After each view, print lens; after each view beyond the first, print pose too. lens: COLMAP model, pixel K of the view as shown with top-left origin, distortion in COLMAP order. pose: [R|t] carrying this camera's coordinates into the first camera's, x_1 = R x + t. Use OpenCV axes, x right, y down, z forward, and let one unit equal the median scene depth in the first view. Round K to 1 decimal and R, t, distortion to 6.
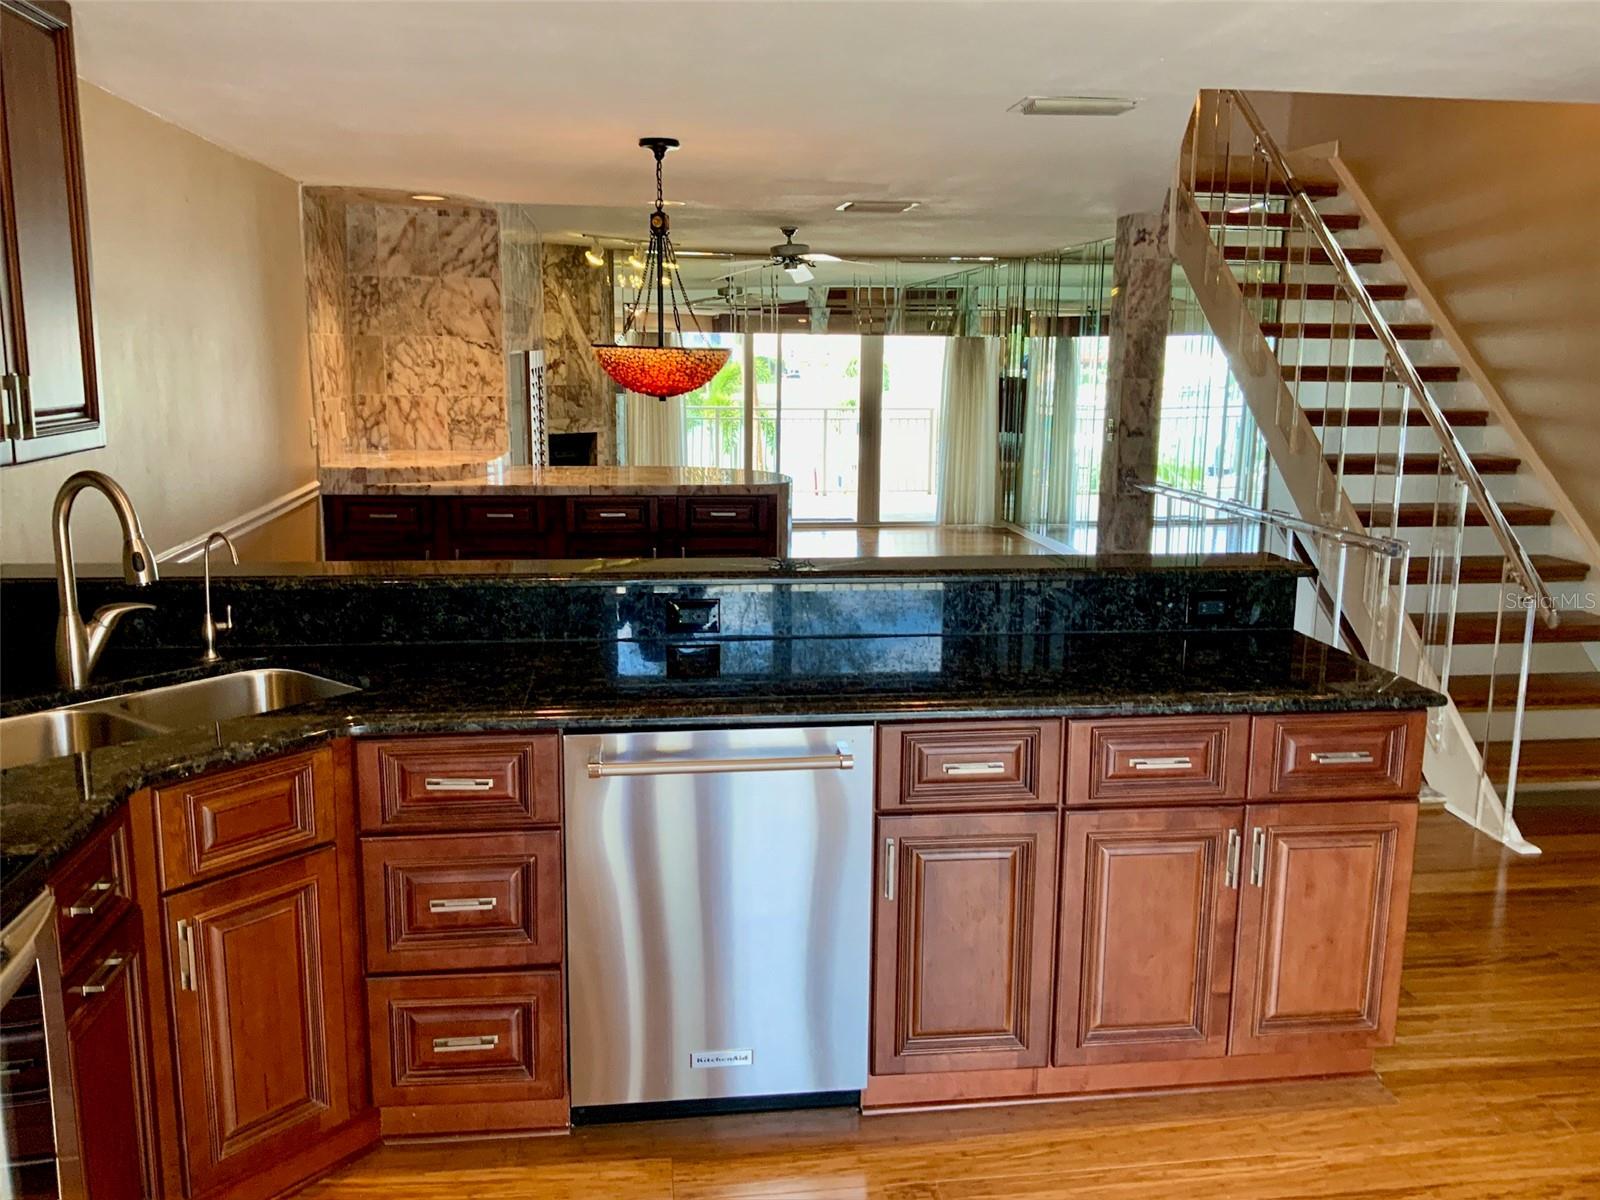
lens RADIAL K [[1309.9, 0, 801.1], [0, 1309.9, 597.1], [0, 0, 1]] dist [0.078519, -0.148723]
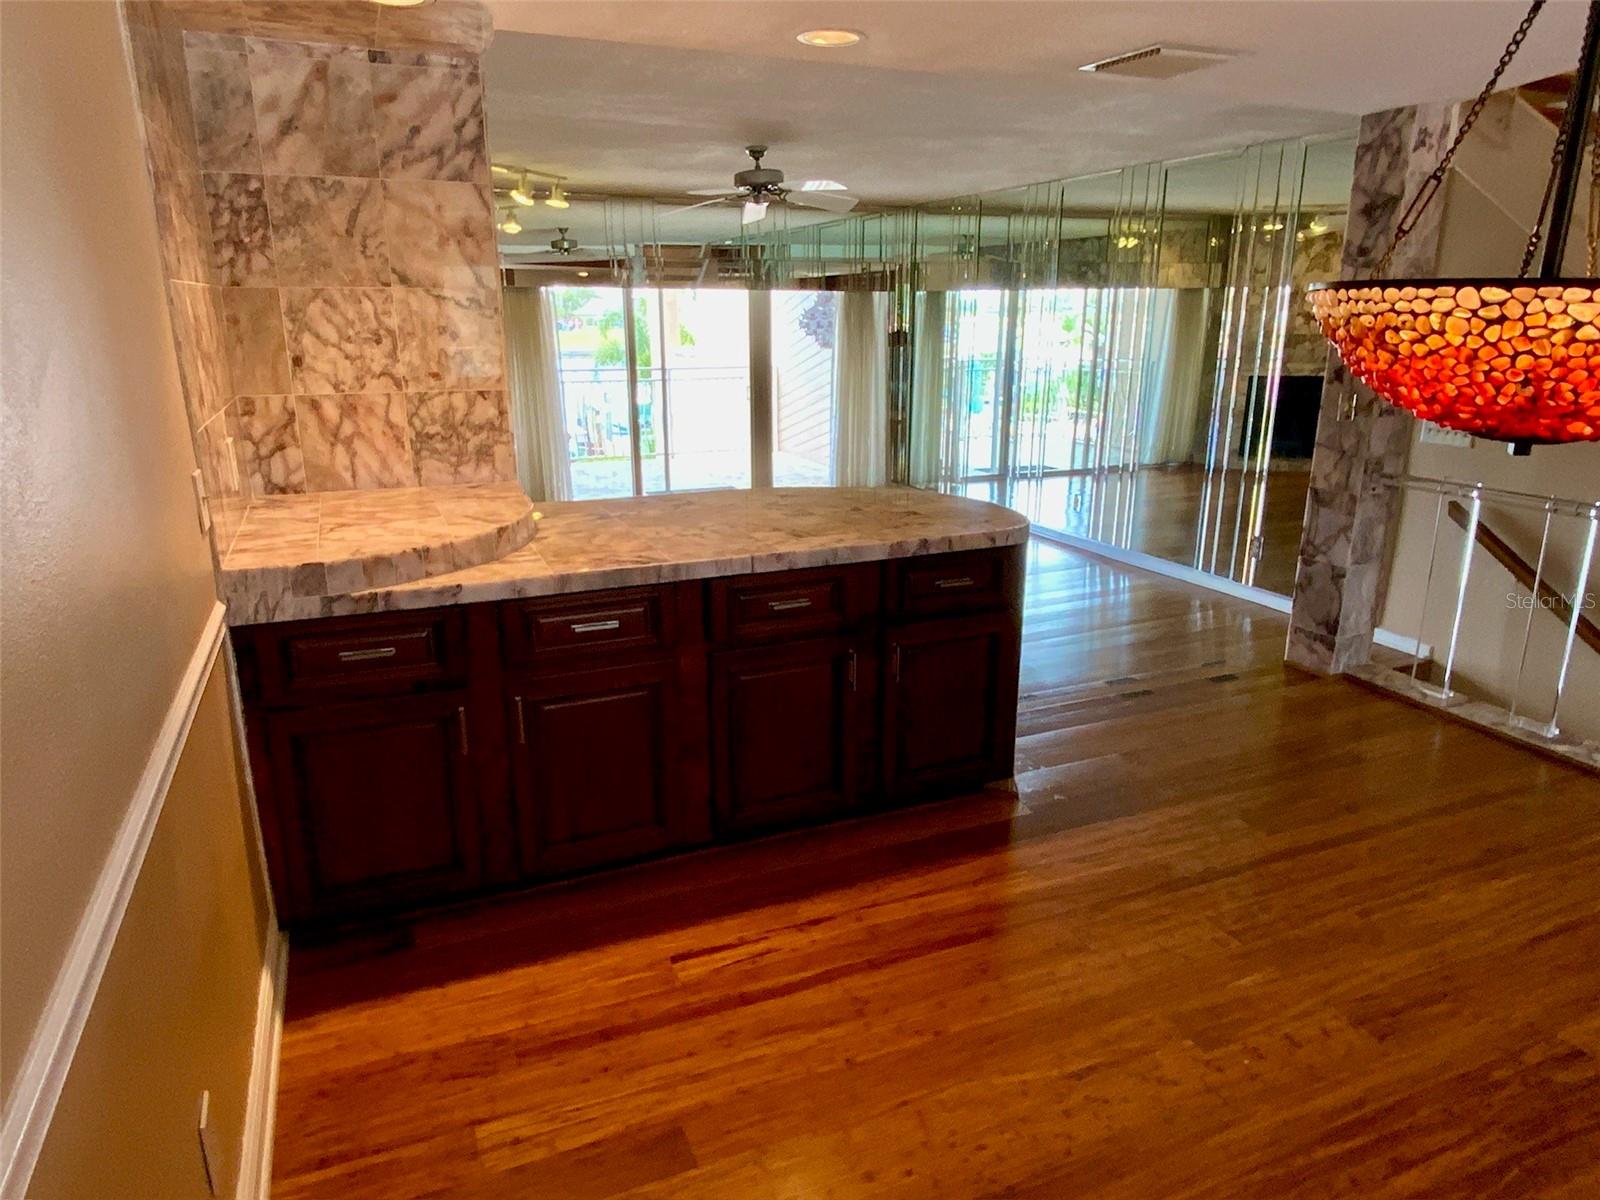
lens RADIAL K [[1023.1, 0, 797.7], [0, 1023.1, 597.3], [0, 0, 1]] dist [-0.001619, -0.003233]
pose [[0.961736, -0.086349, 0.260013, -0.230334], [0.062430, 0.993137, 0.098902, -0.098346], [-0.266769, -0.078885, 0.960527, 0.522984]]
